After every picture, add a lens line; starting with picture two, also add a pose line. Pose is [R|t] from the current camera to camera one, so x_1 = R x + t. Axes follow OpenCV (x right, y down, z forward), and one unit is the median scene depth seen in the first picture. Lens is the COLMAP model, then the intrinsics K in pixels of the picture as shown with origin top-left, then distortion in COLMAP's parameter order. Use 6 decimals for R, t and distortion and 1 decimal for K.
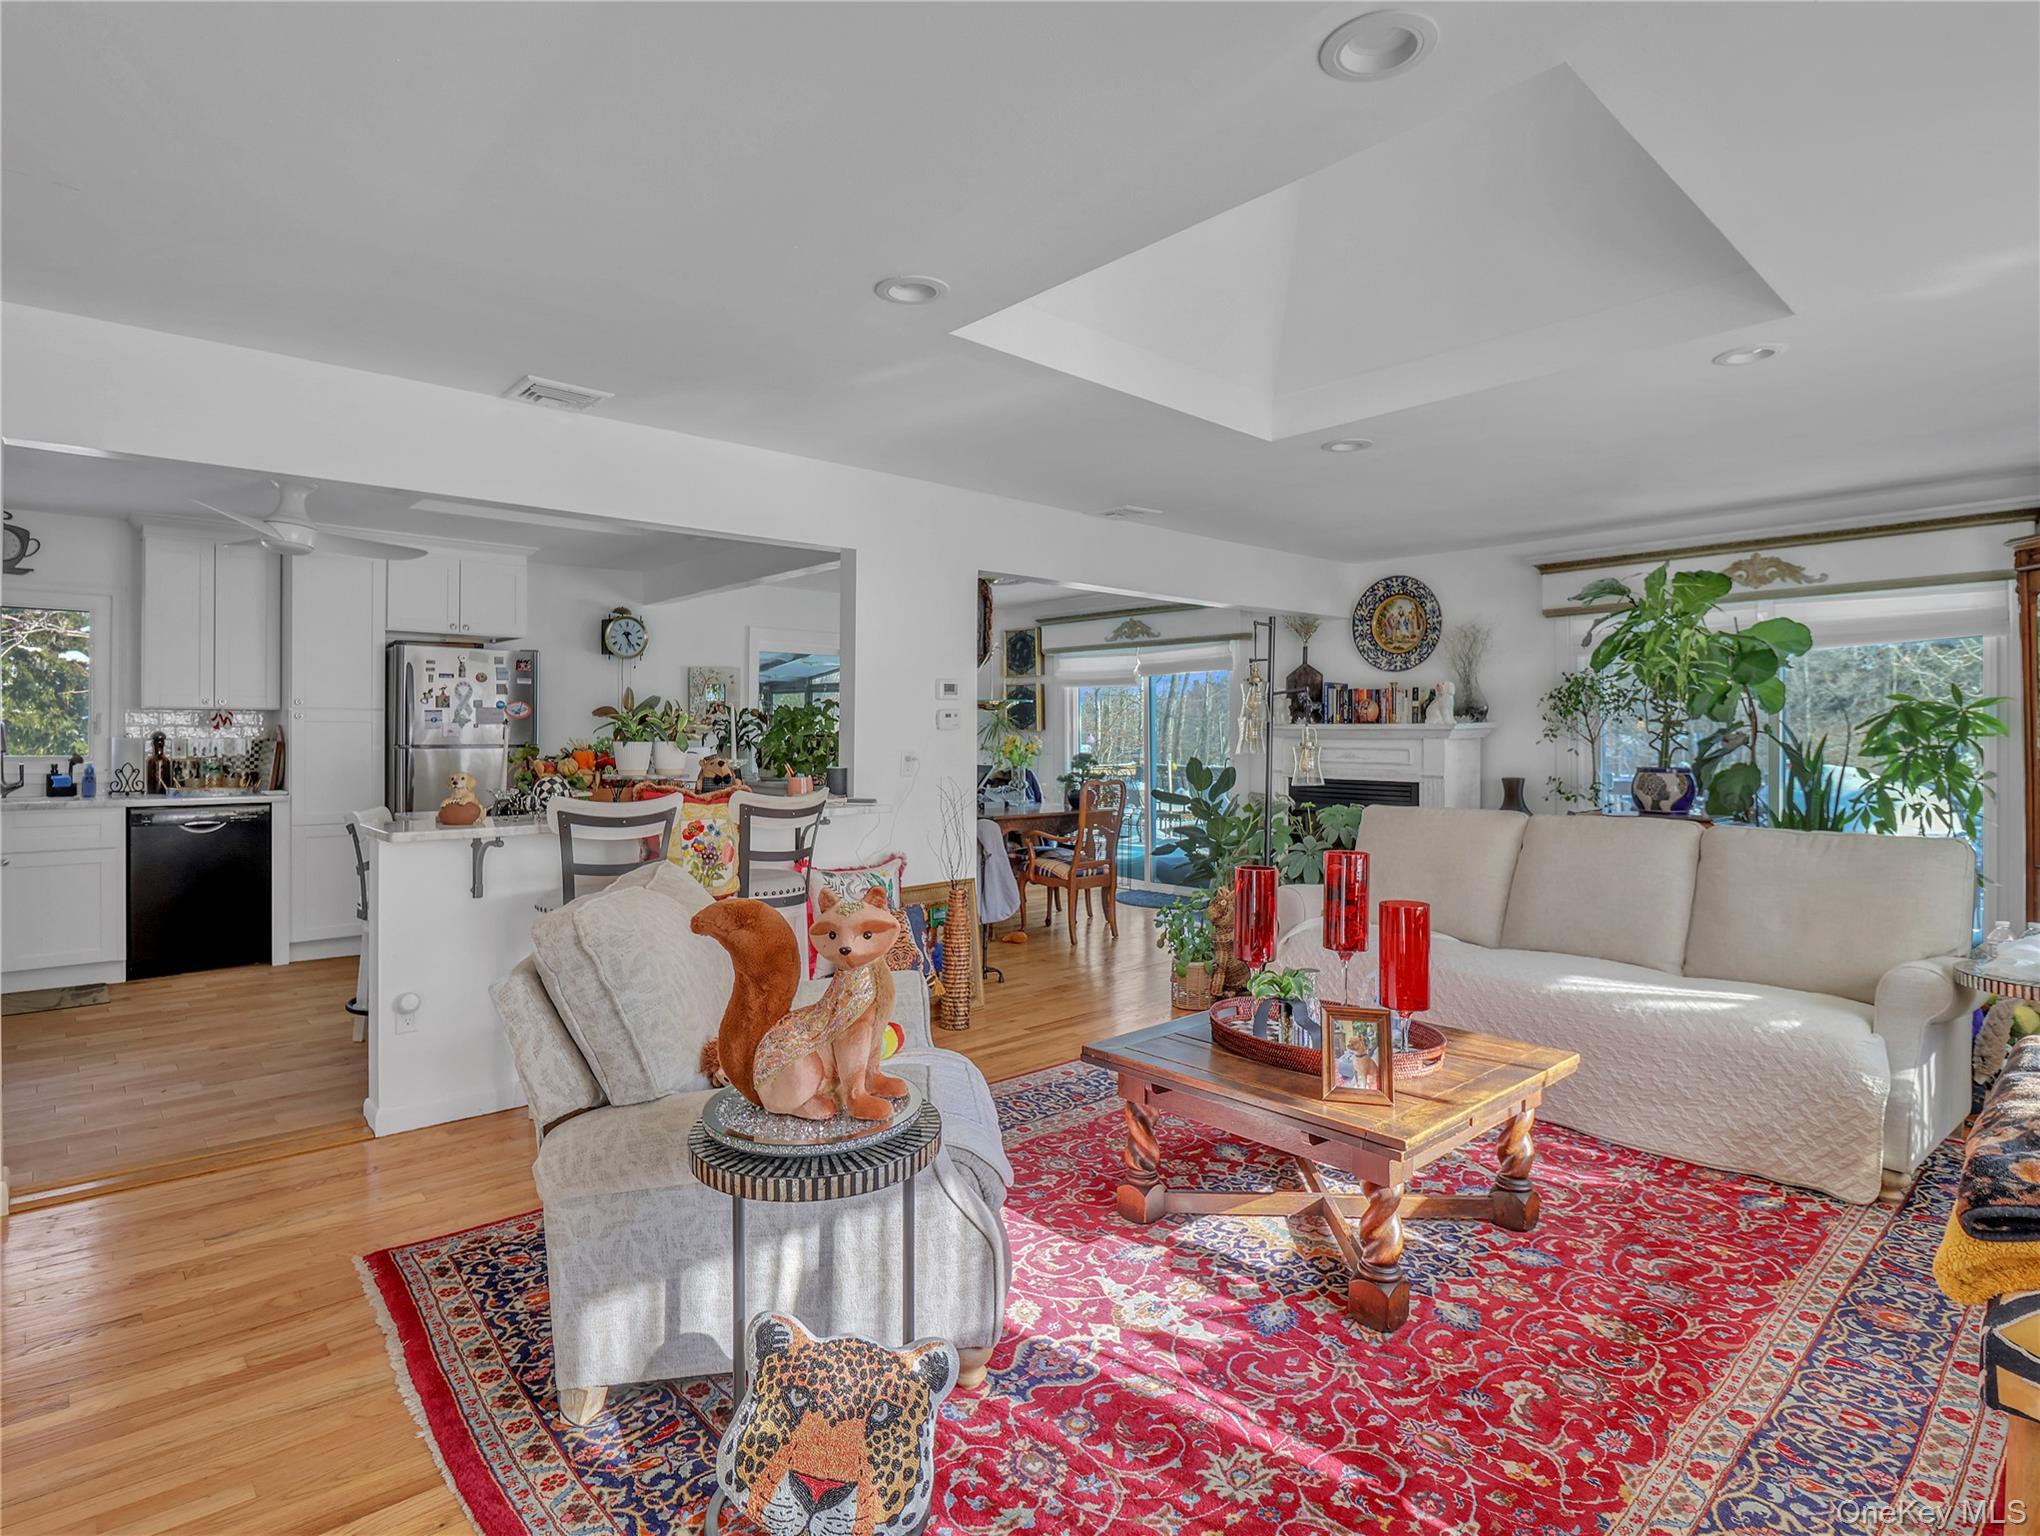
lens RADIAL K [[1074.7, 0, 995.6], [0, 1074.7, 735.6], [0, 0, 1]] dist [-0.005199, -0.001787]
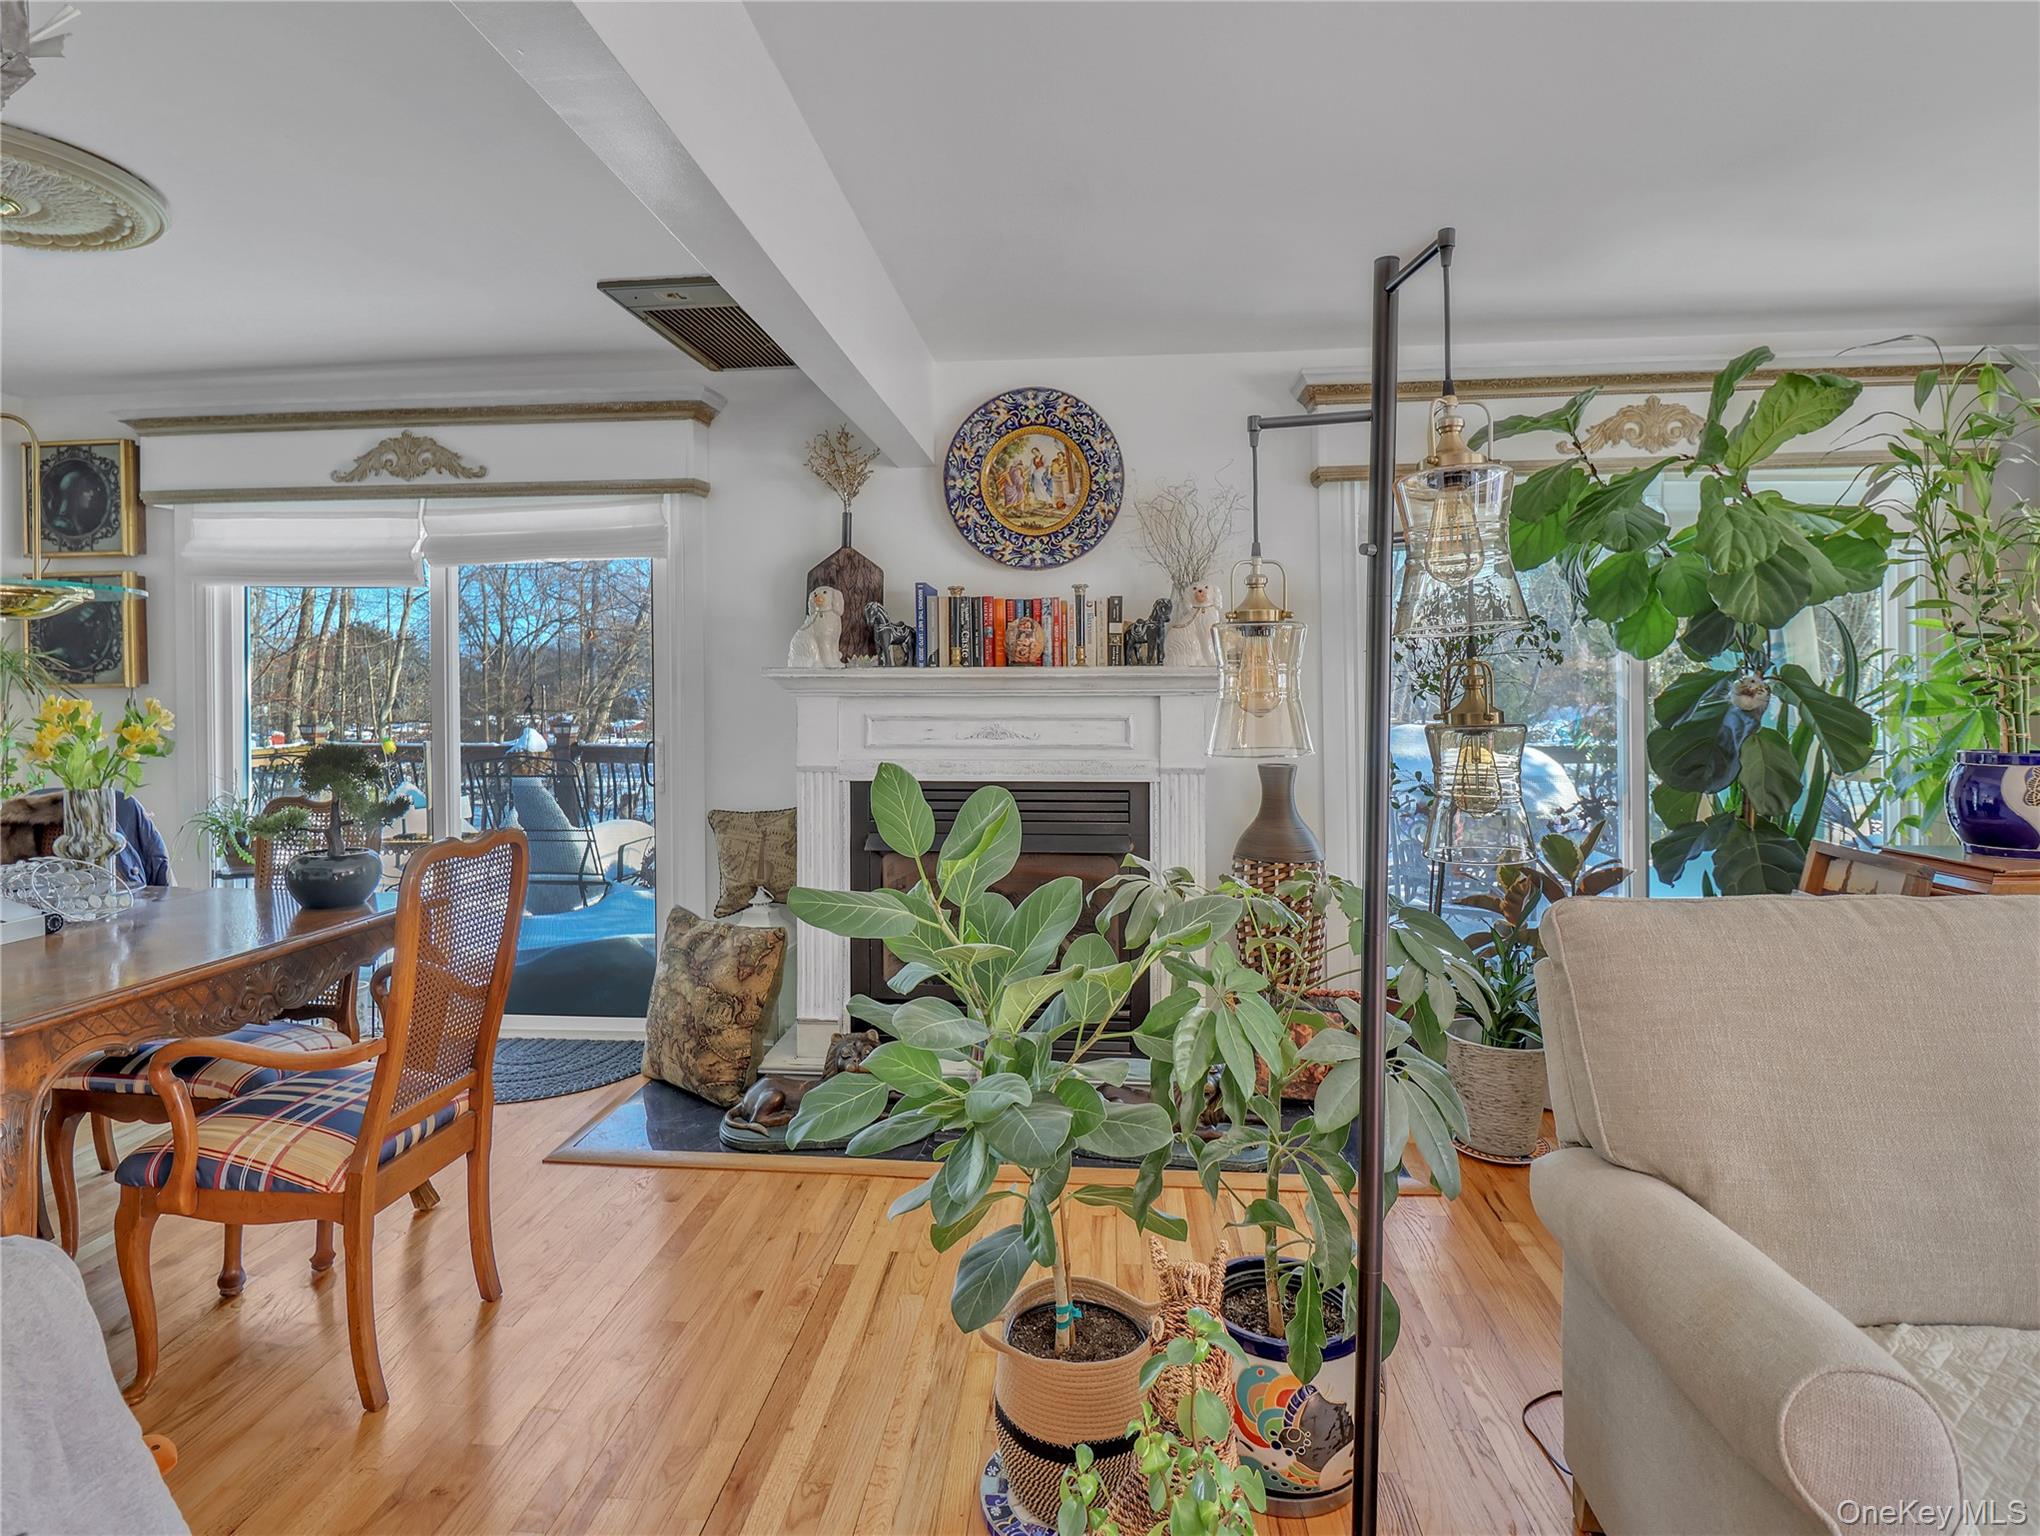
lens RADIAL K [[1074.7, 0, 998.3], [0, 1074.7, 683.6], [0, 0, 1]] dist [-0.005199, -0.001787]
pose [[0.721260, -0.002316, 0.692661, -0.005989], [0.007848, 0.999958, -0.004829, -0.000889], [-0.692620, 0.008919, 0.721247, 0.620903]]
